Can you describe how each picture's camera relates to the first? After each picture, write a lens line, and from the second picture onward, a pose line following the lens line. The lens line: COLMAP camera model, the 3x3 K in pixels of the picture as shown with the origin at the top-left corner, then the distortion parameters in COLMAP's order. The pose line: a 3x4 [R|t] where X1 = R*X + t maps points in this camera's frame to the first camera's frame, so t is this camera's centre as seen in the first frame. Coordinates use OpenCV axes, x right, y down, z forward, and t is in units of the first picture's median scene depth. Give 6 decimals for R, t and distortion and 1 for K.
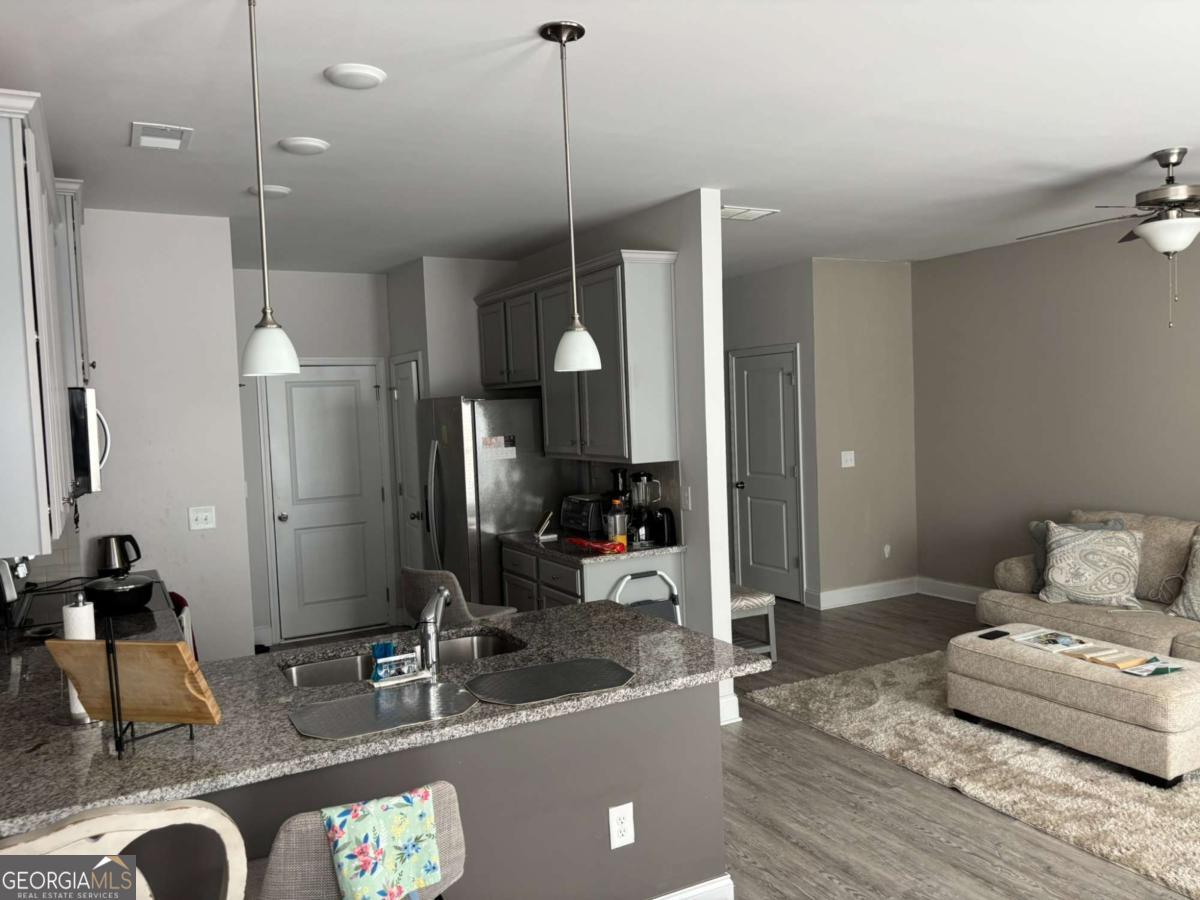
lens RADIAL K [[909.2, 0, 600.0], [0, 909.2, 450.0], [0, 0, 1]] dist [0.043071, -0.057927]
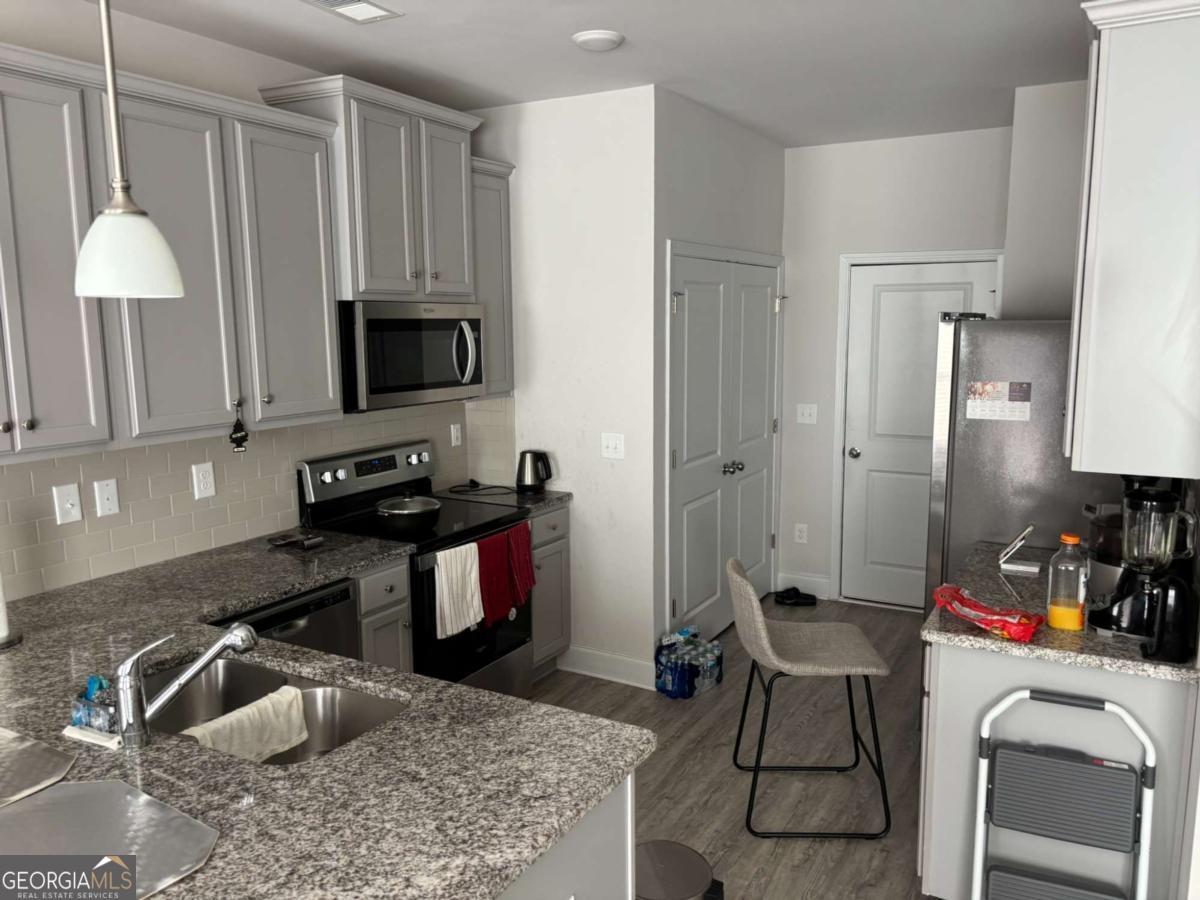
lens RADIAL K [[909.2, 0, 600.0], [0, 909.2, 450.0], [0, 0, 1]] dist [0.043071, -0.057927]
pose [[0.520792, 0.155873, -0.839333, 0.303169], [-0.053453, 0.987214, 0.150169, -0.054011], [0.852009, -0.033342, 0.522465, 0.527456]]
